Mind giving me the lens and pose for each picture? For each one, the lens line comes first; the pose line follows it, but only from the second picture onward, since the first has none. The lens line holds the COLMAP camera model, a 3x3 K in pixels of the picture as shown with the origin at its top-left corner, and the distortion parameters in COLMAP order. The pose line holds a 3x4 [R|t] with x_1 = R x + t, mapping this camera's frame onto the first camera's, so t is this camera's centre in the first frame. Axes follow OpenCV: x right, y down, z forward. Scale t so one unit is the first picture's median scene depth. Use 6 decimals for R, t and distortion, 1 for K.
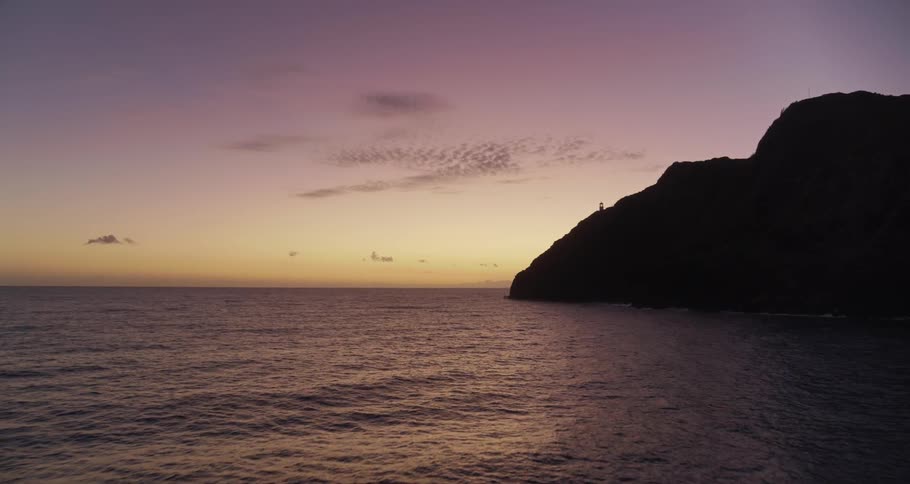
lens RADIAL K [[624.5, 0, 463.6], [0, 624.5, 239.9], [0, 0, 1]] dist [-0.117603, 0.080277]
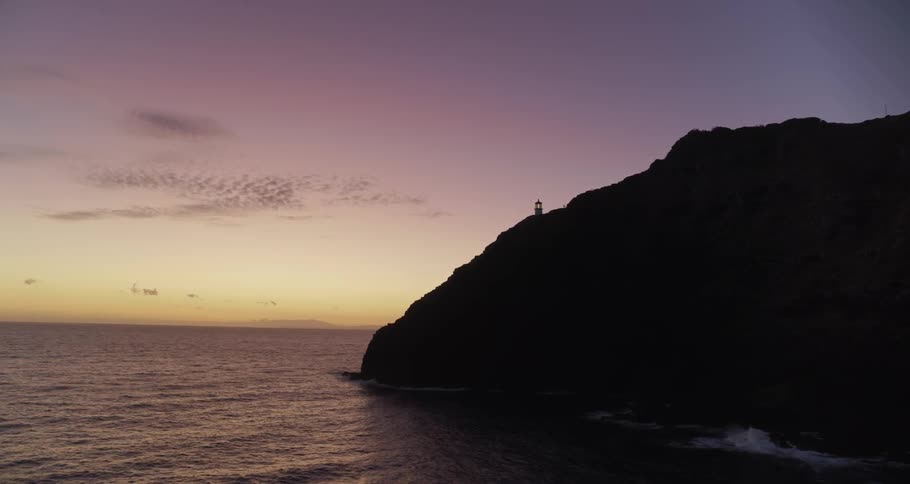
lens RADIAL K [[624.5, 0, 463.6], [0, 624.5, 239.9], [0, 0, 1]] dist [-0.117603, 0.080277]
pose [[0.938470, 0.060955, 0.339940, -0.022988], [-0.038717, 0.996665, -0.071829, 0.015479], [-0.343185, 0.054248, 0.937700, 0.510263]]
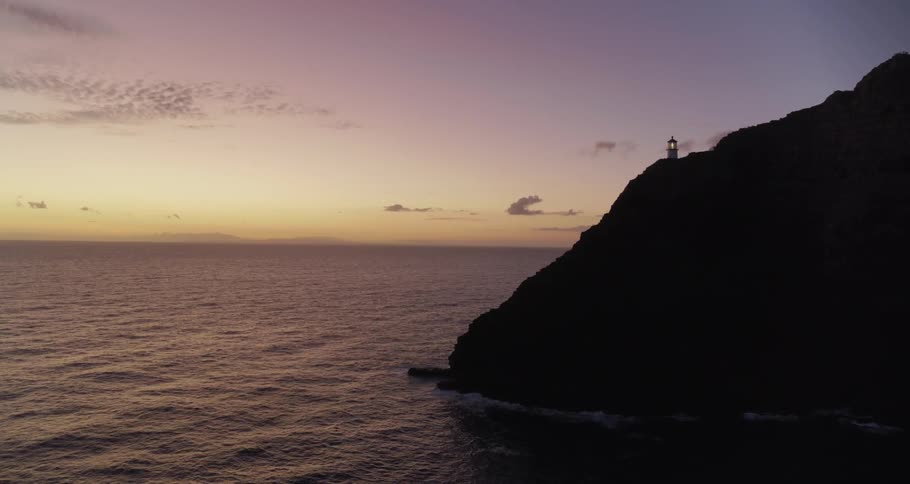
lens RADIAL K [[619.3, 0, 455.0], [0, 619.3, 242.0], [0, 0, 1]] dist [-0.095464, 0.061340]
pose [[0.883945, 0.011975, 0.467437, -0.091526], [-0.047867, 0.996738, 0.064984, -0.011779], [-0.465134, -0.079817, 0.881635, 0.703009]]
